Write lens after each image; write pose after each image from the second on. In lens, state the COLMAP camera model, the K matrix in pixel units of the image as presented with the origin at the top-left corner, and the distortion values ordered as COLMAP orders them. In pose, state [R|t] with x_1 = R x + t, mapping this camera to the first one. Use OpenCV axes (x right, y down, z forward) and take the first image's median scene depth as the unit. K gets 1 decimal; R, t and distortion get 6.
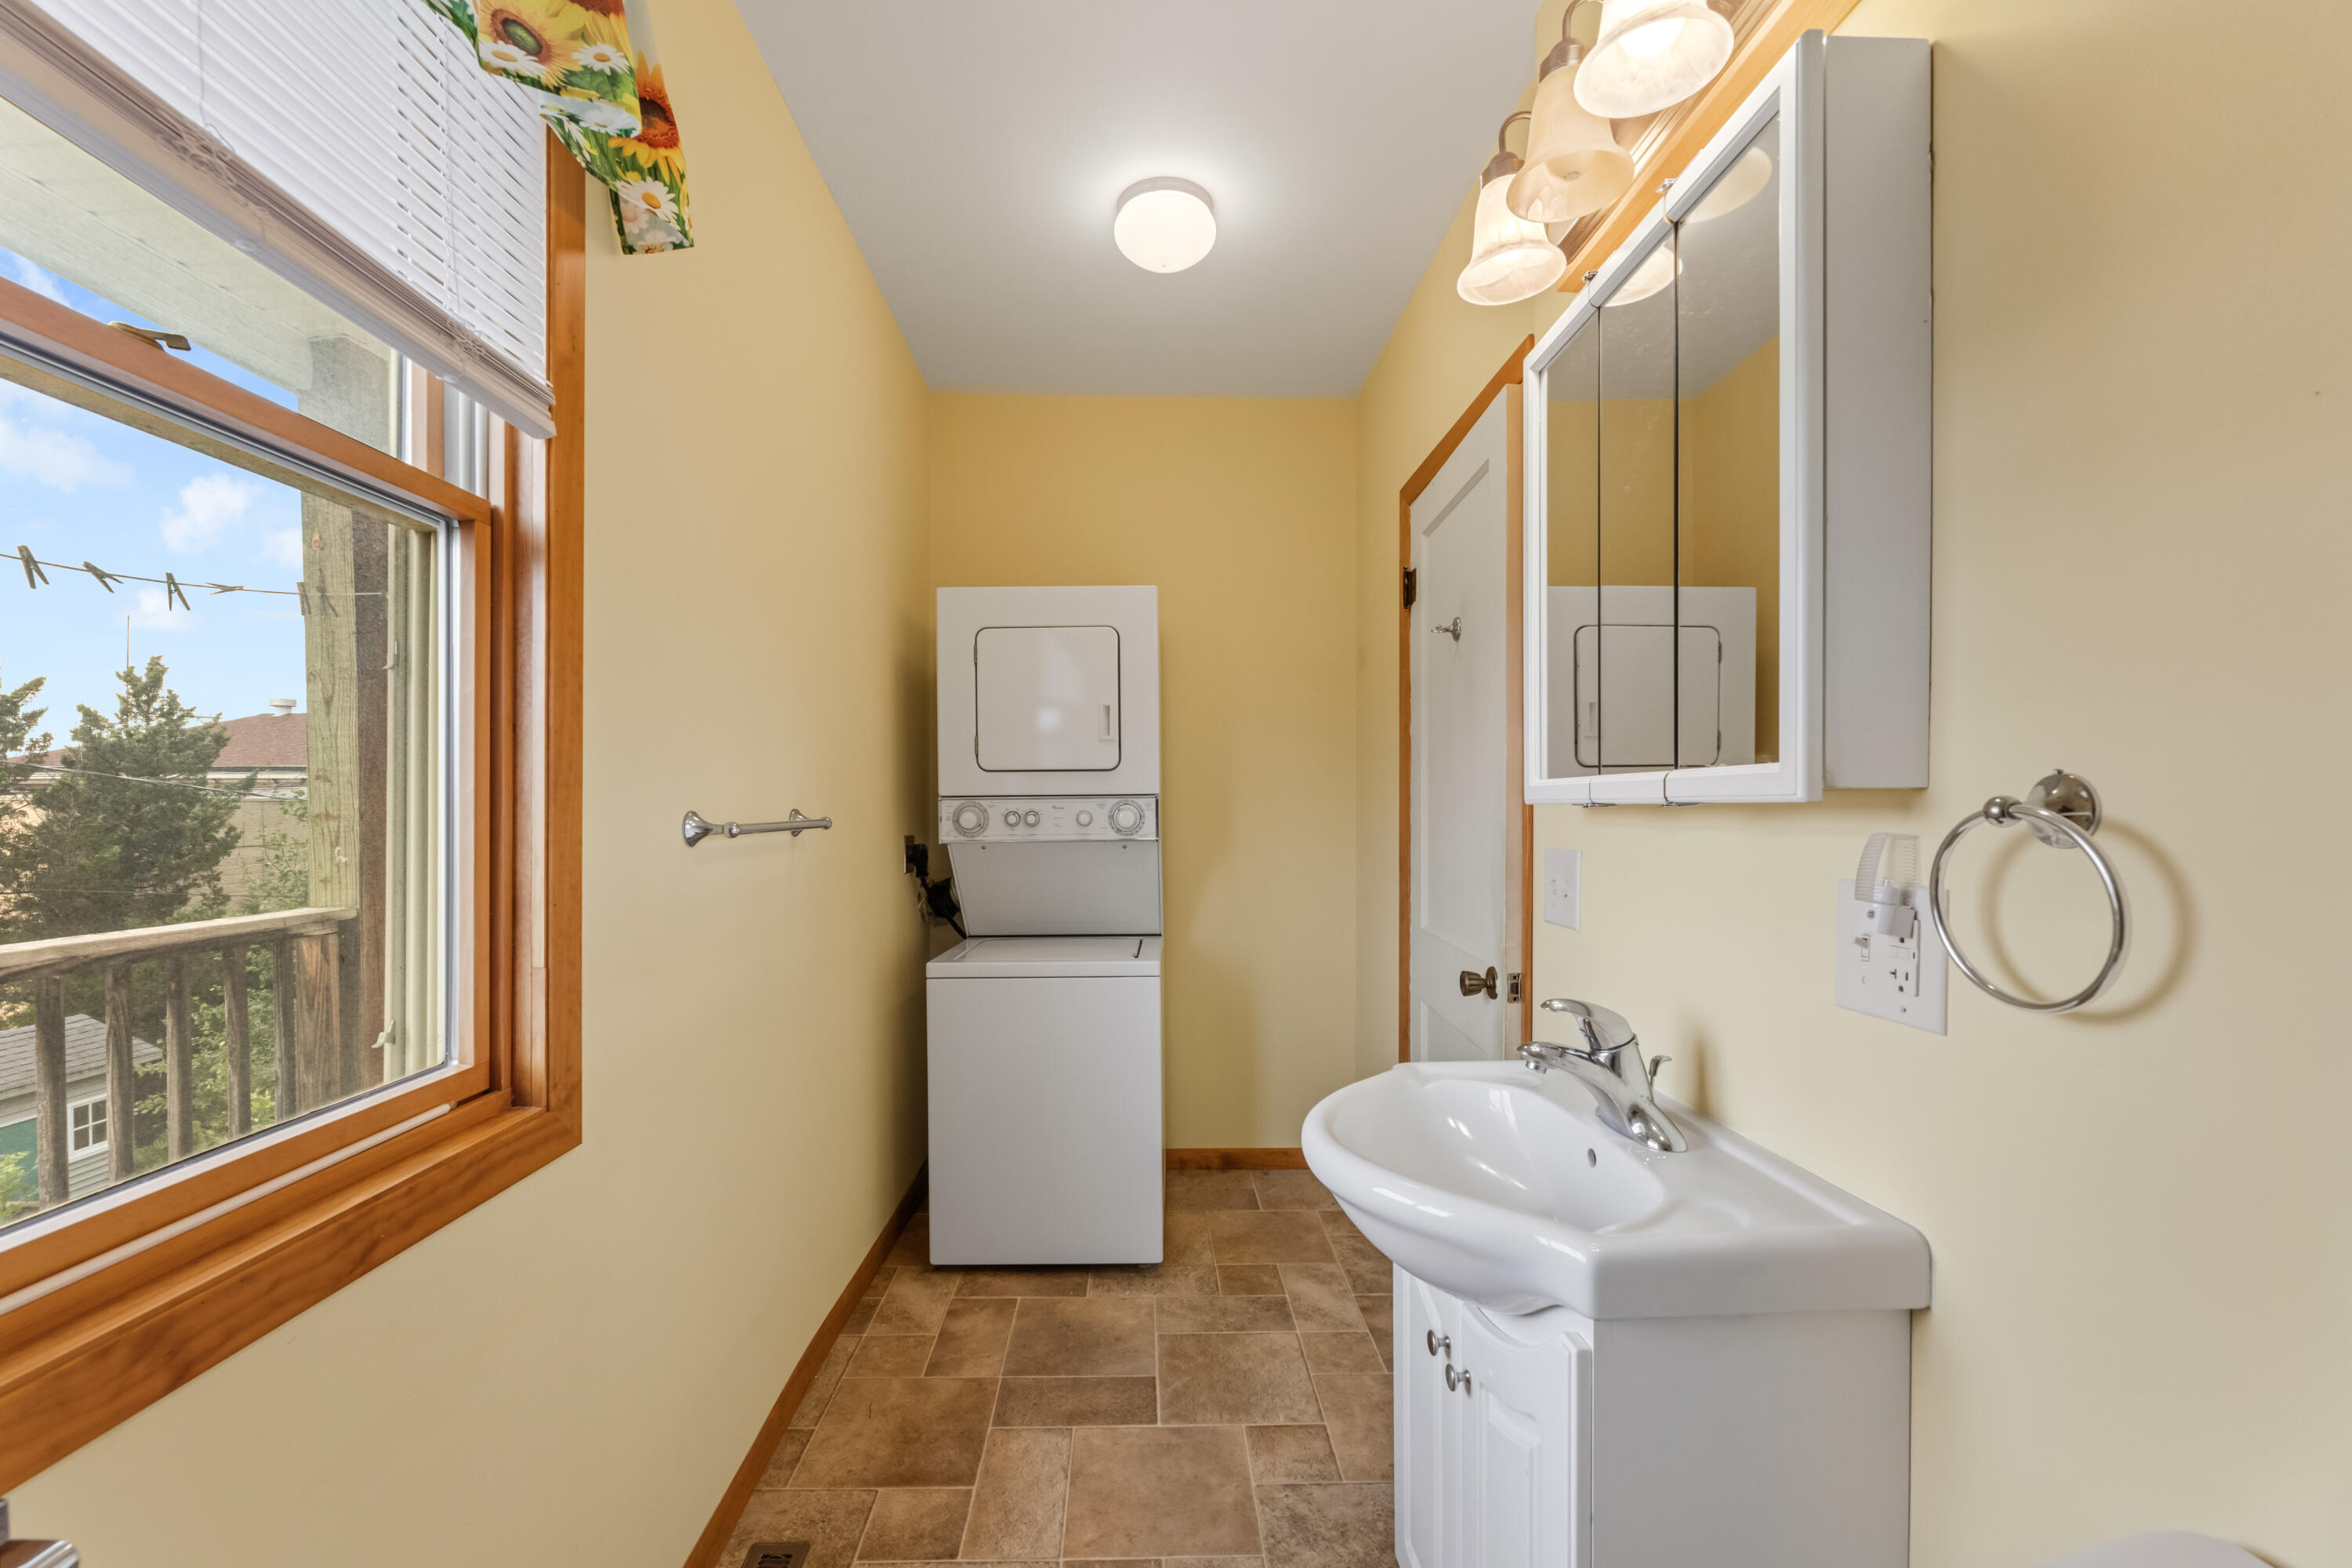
lens RADIAL K [[963.8, 0, 1163.8], [0, 963.8, 813.5], [0, 0, 1]] dist [-0.000263, -0.000006]
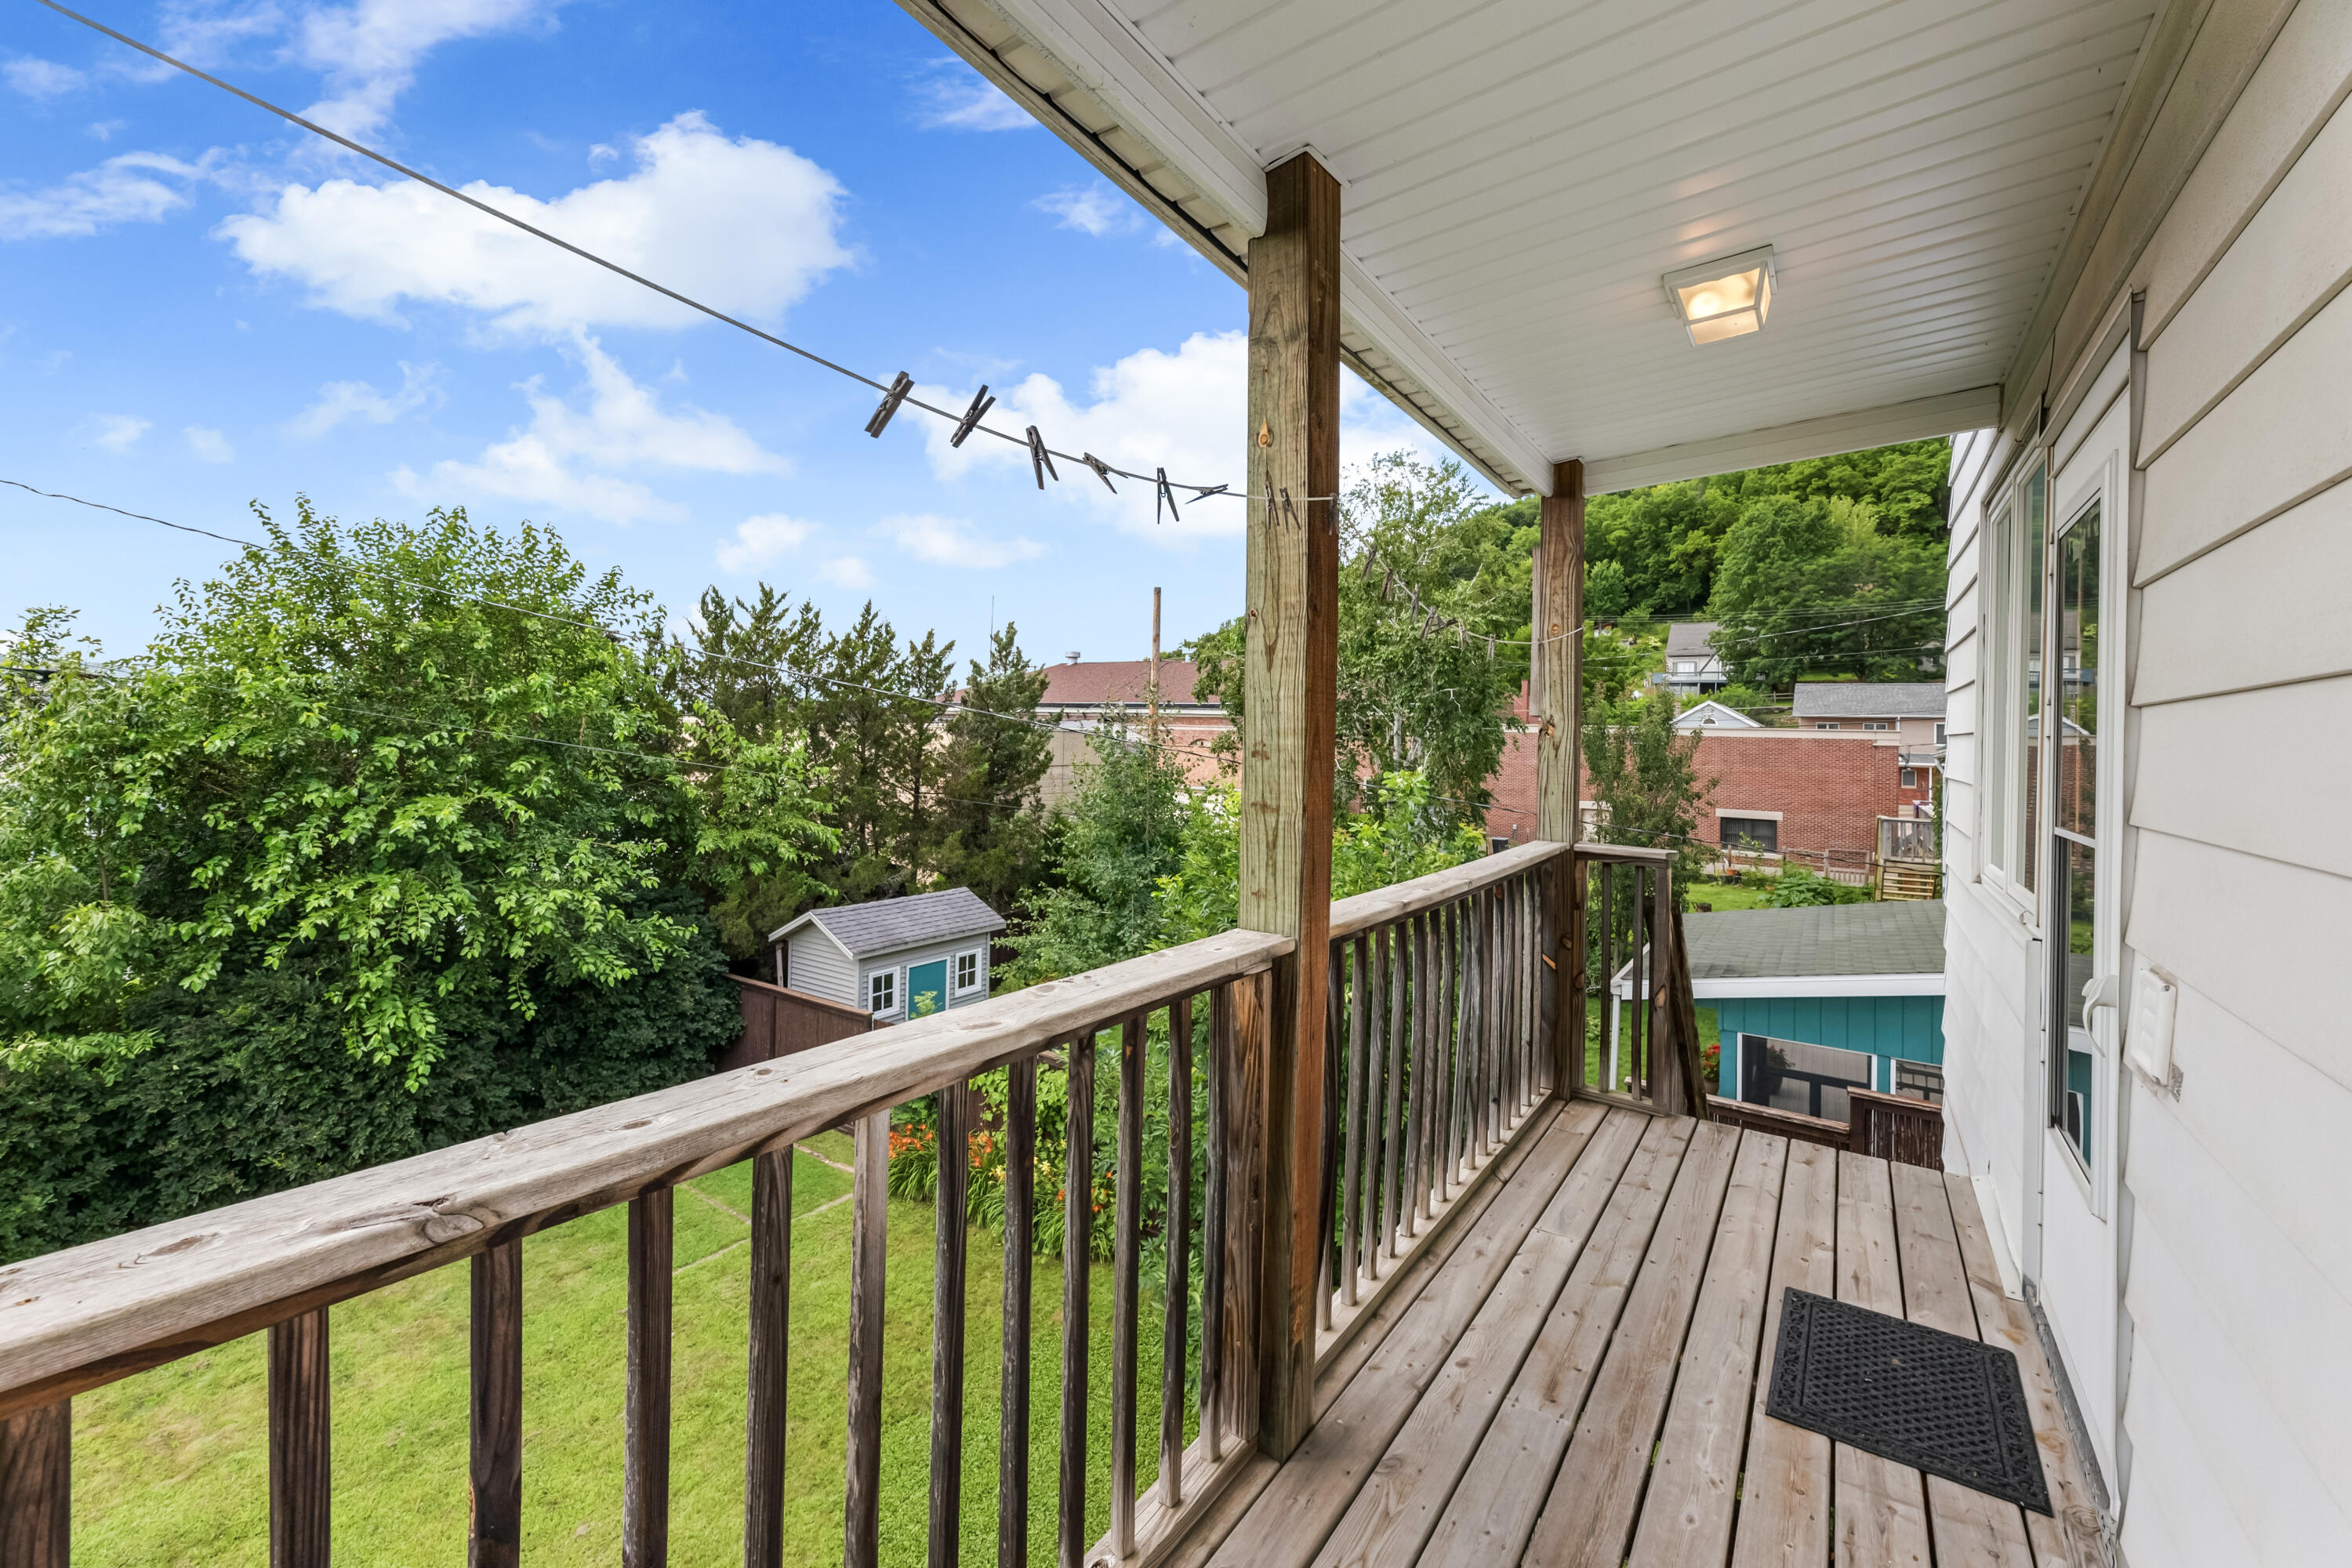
lens RADIAL K [[969.2, 0, 1184.8], [0, 969.2, 727.3], [0, 0, 1]] dist [0.000632, -0.000118]
pose [[0.813742, 0.019309, -0.580905, -0.087357], [-0.034056, 0.999315, -0.014489, -0.008011], [0.580227, 0.031574, 0.813842, 0.064800]]
